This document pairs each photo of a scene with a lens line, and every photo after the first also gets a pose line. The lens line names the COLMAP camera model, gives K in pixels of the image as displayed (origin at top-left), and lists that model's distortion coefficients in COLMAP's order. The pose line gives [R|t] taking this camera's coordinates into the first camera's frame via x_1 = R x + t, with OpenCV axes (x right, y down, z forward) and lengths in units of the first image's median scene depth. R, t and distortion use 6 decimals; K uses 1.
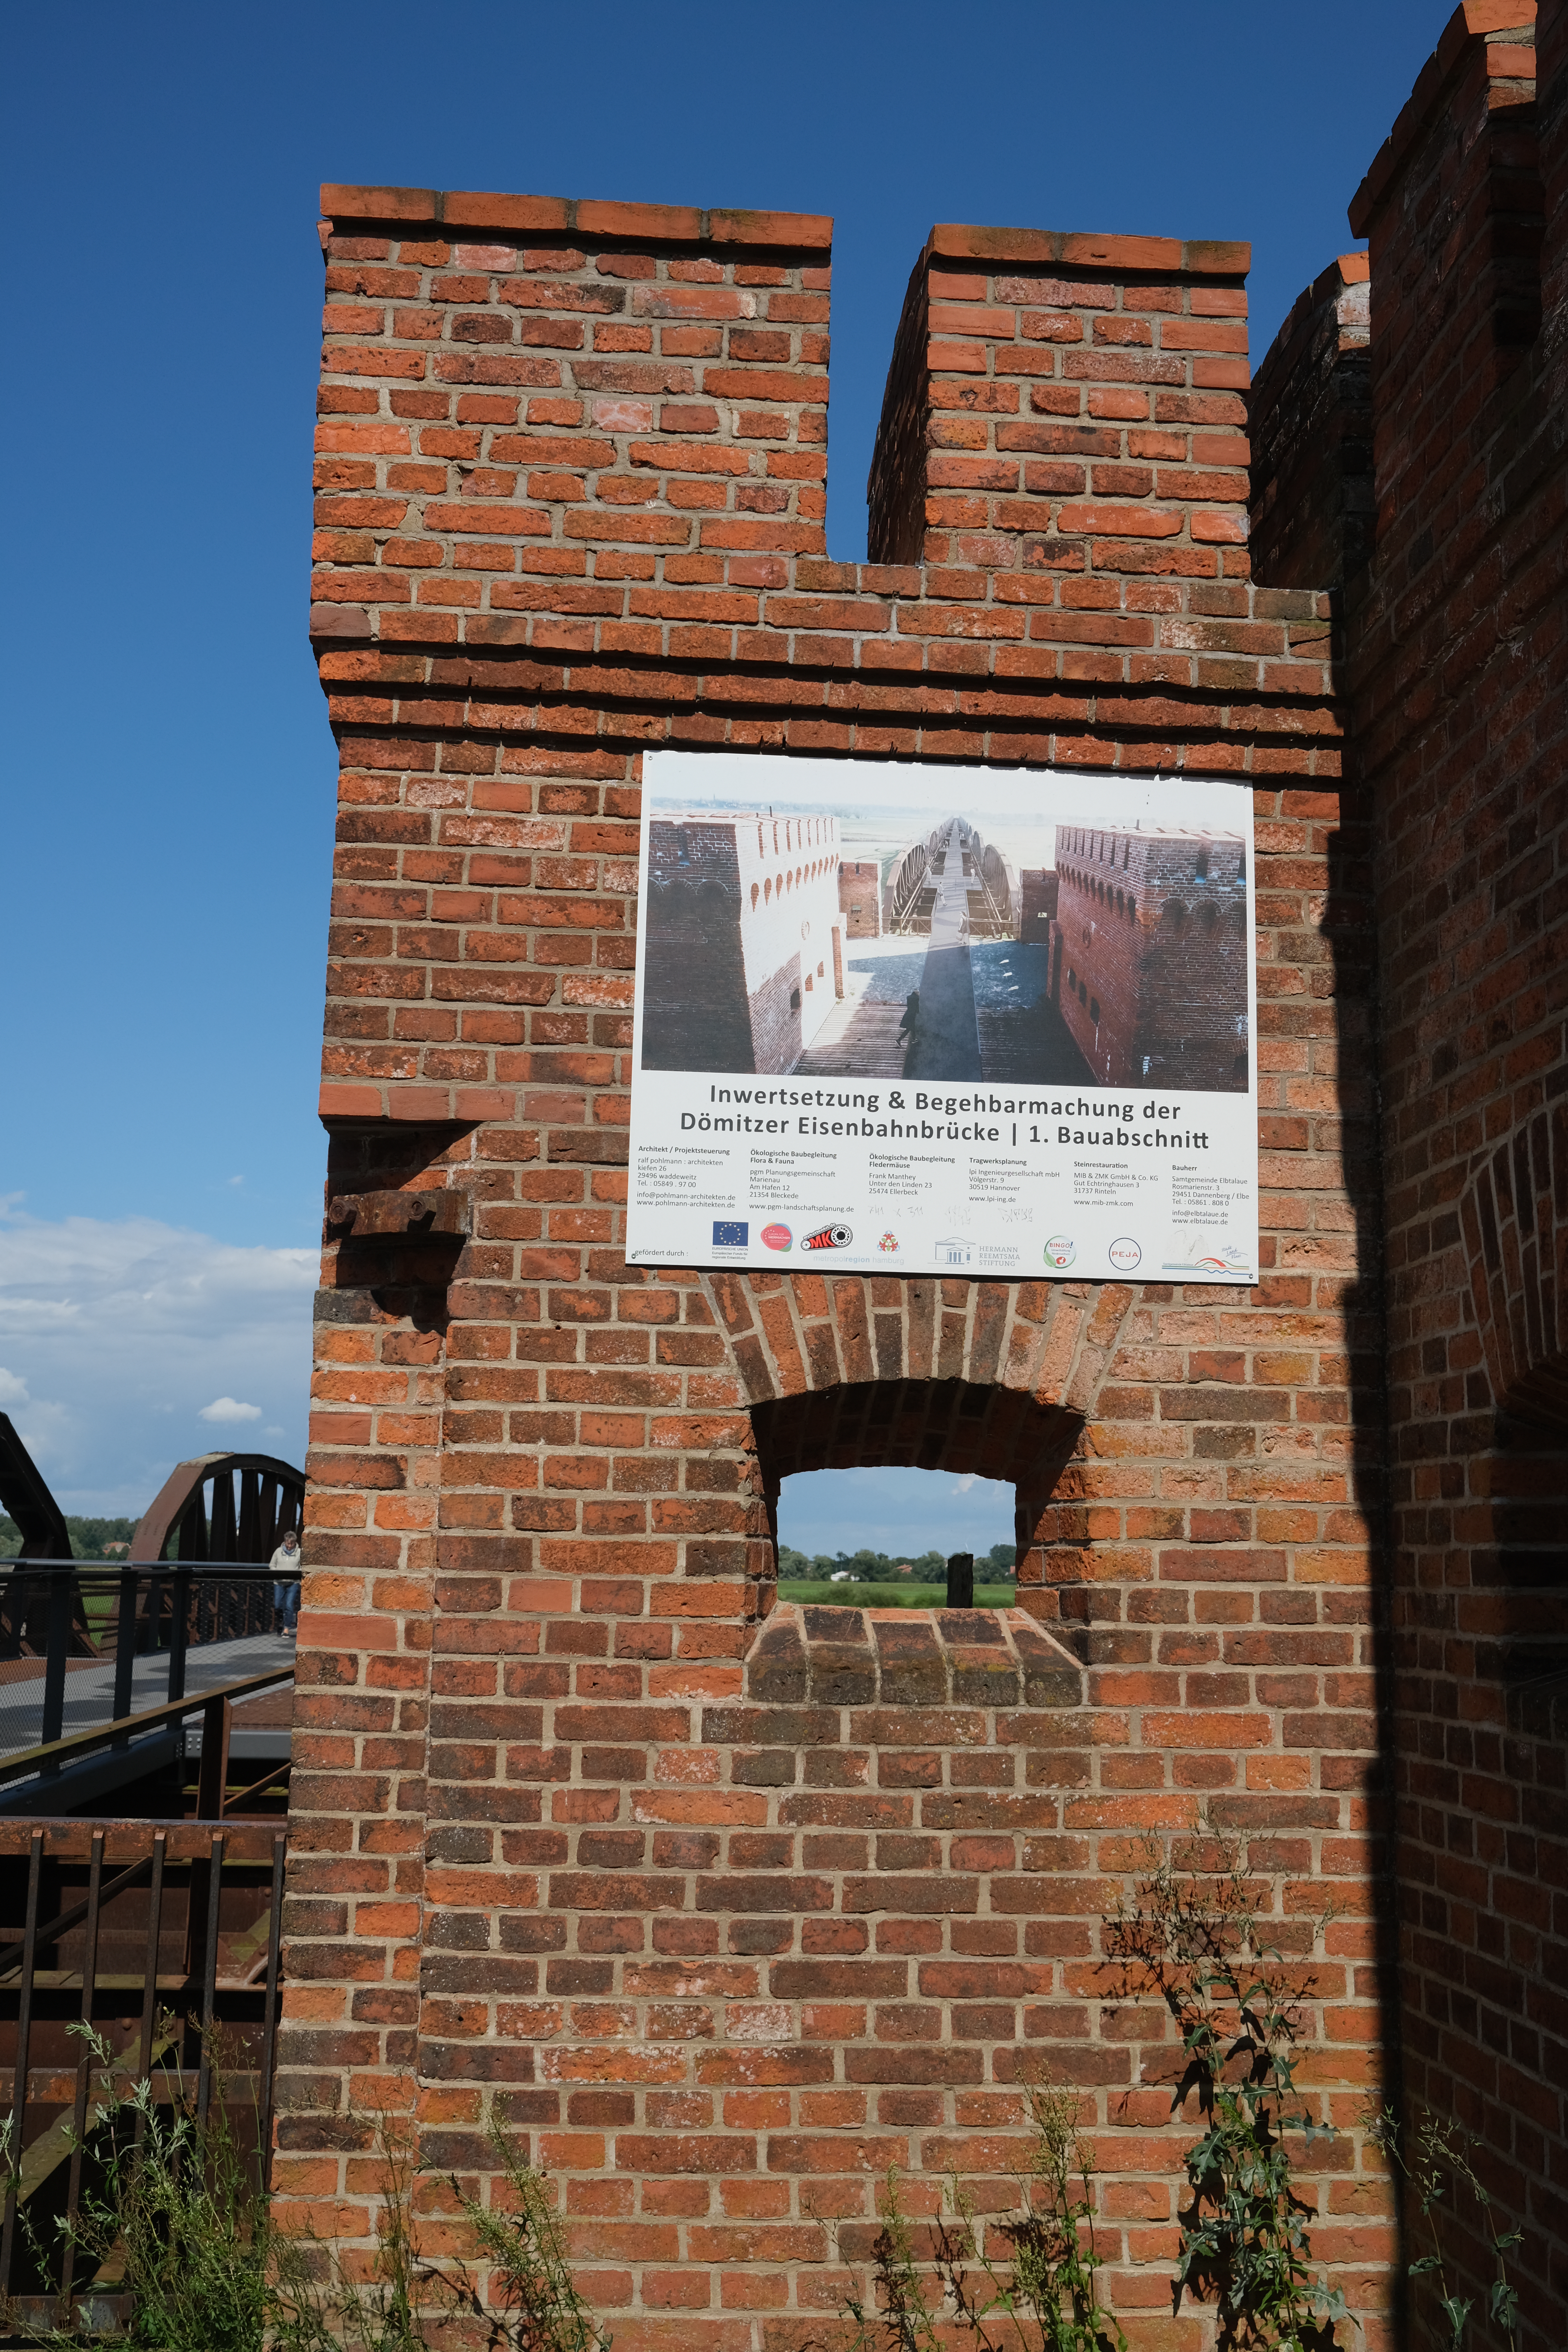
lens RADIAL K [[2364.9, 0, 727.2], [0, 2364.9, 1195.9], [0, 0, 1]] dist [0.000031, 0.000000]
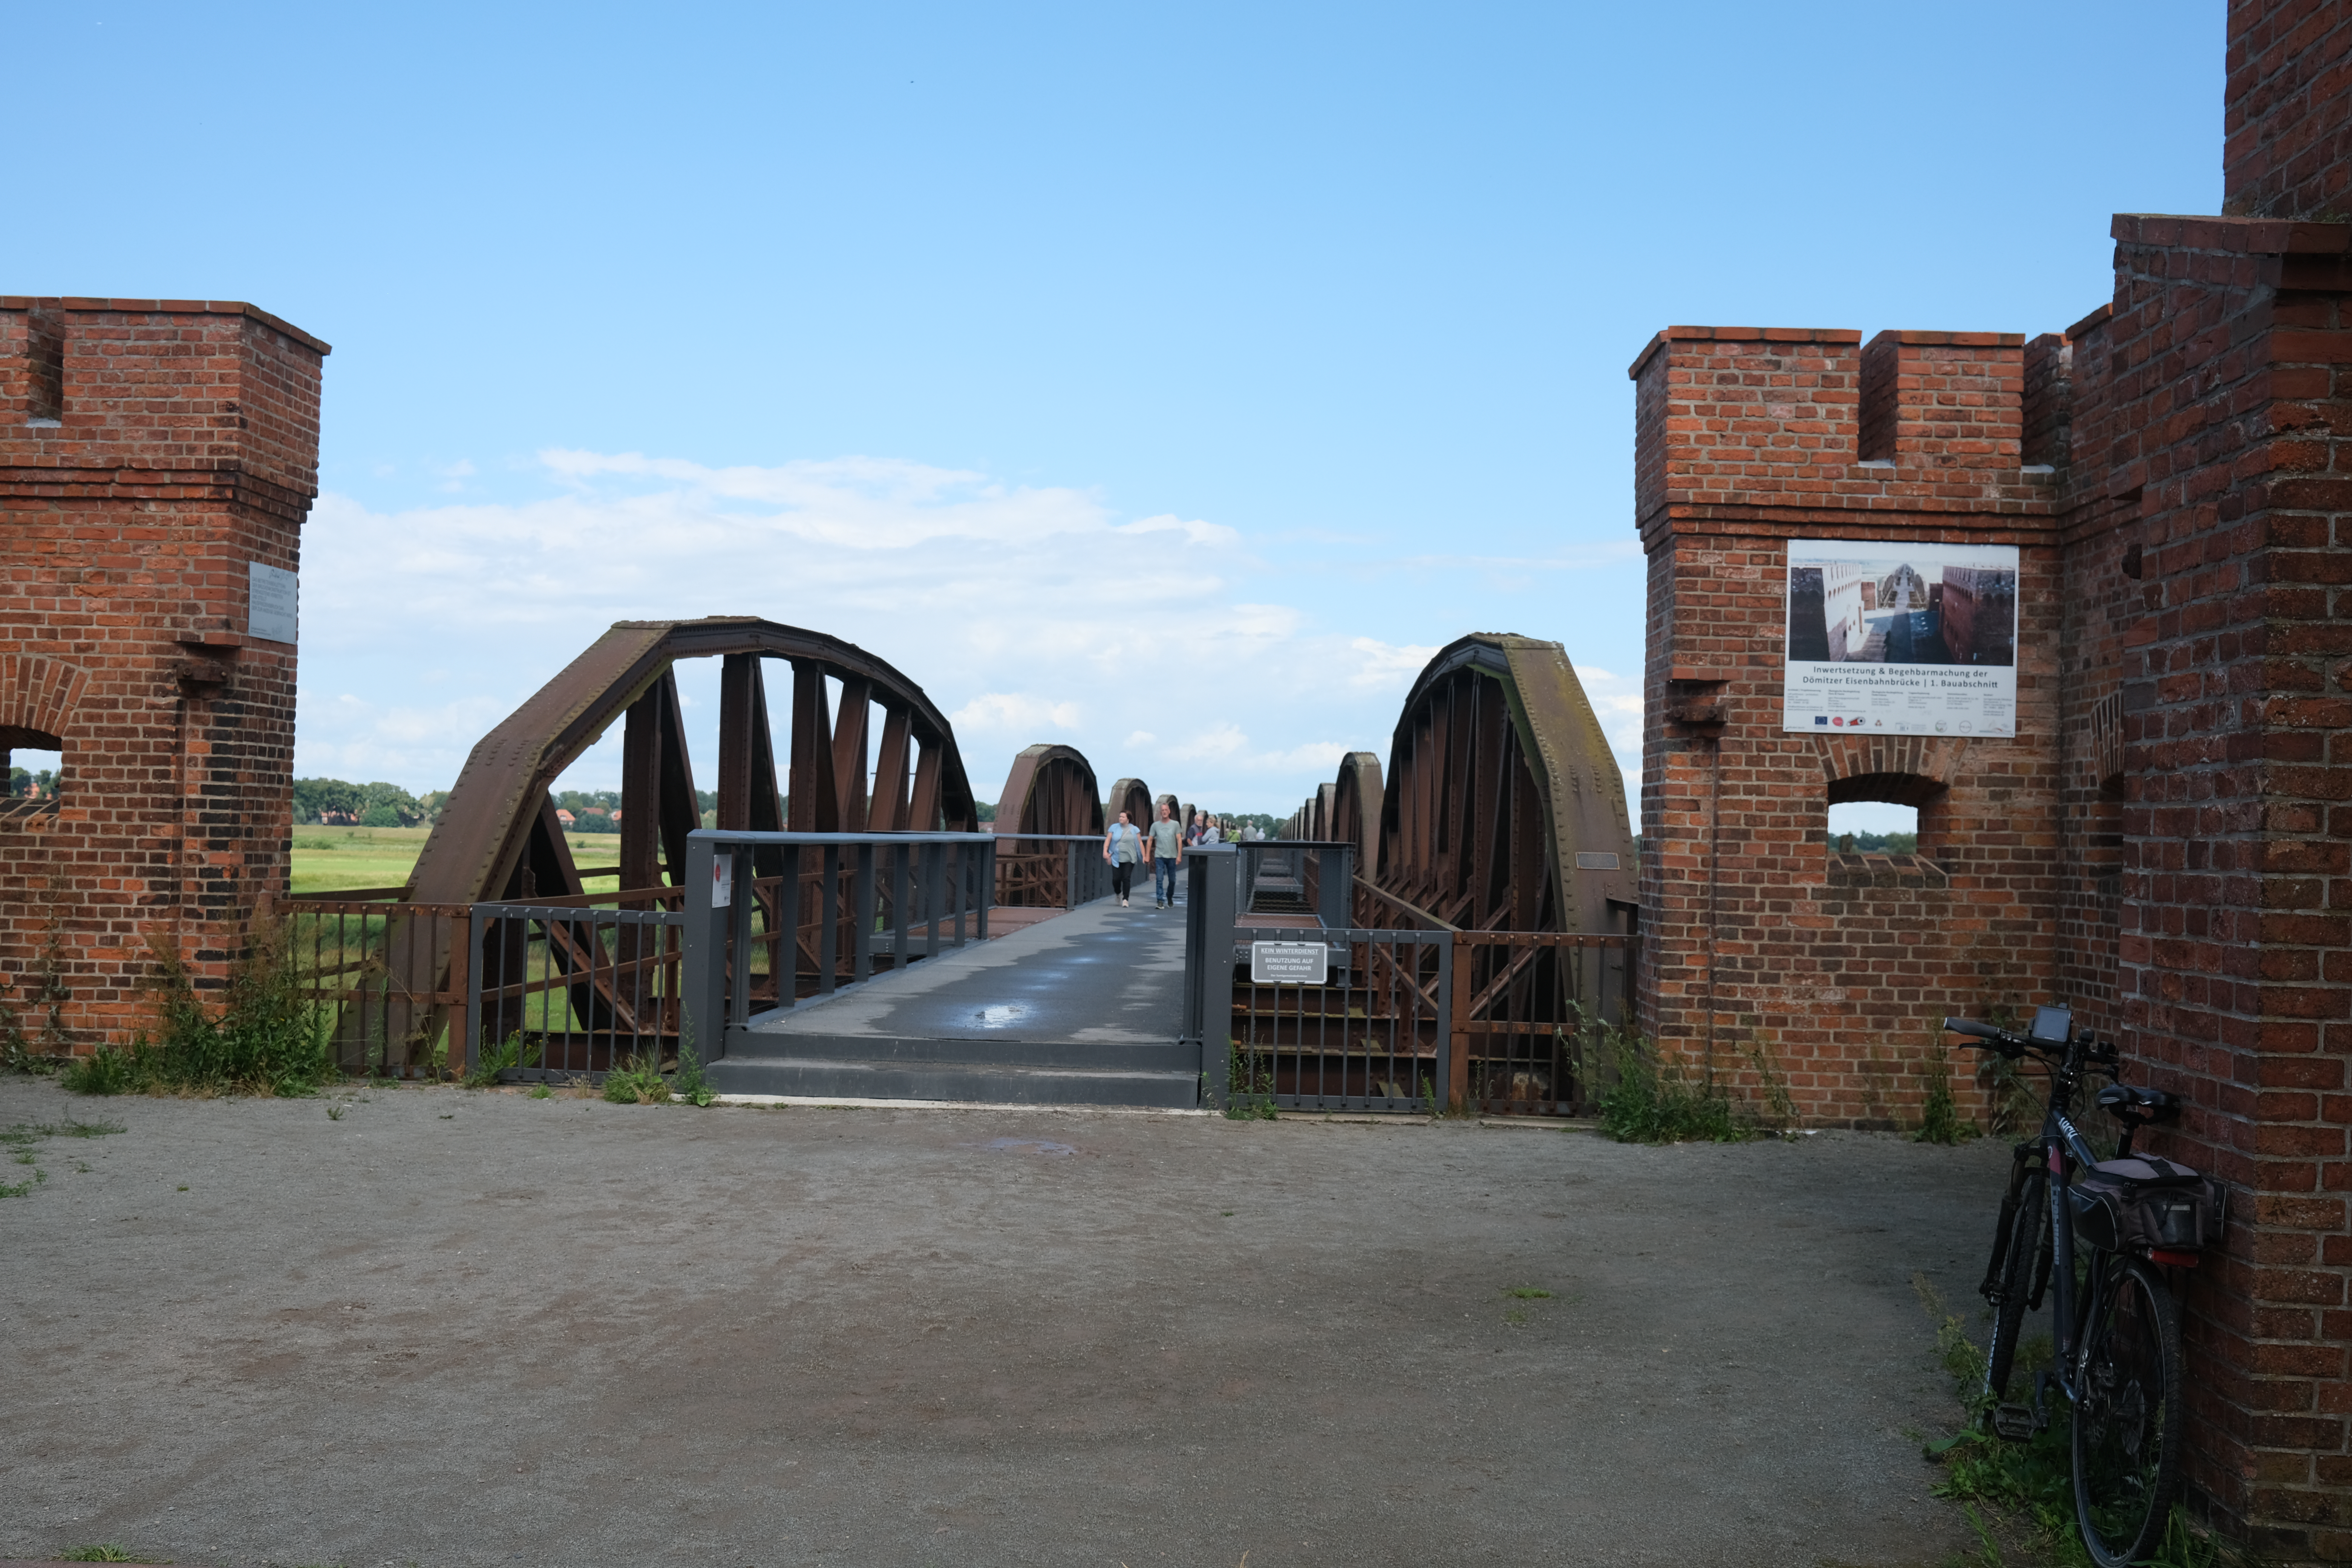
lens RADIAL K [[2364.9, 0, 1179.8], [0, 2364.9, 787.4], [0, 0, 1]] dist [0.000031, 0.000000]
pose [[0.996516, 0.001861, -0.083387, -0.516077], [0.009442, 0.990807, 0.134954, -0.287556], [0.082871, -0.135271, 0.987337, -1.811860]]
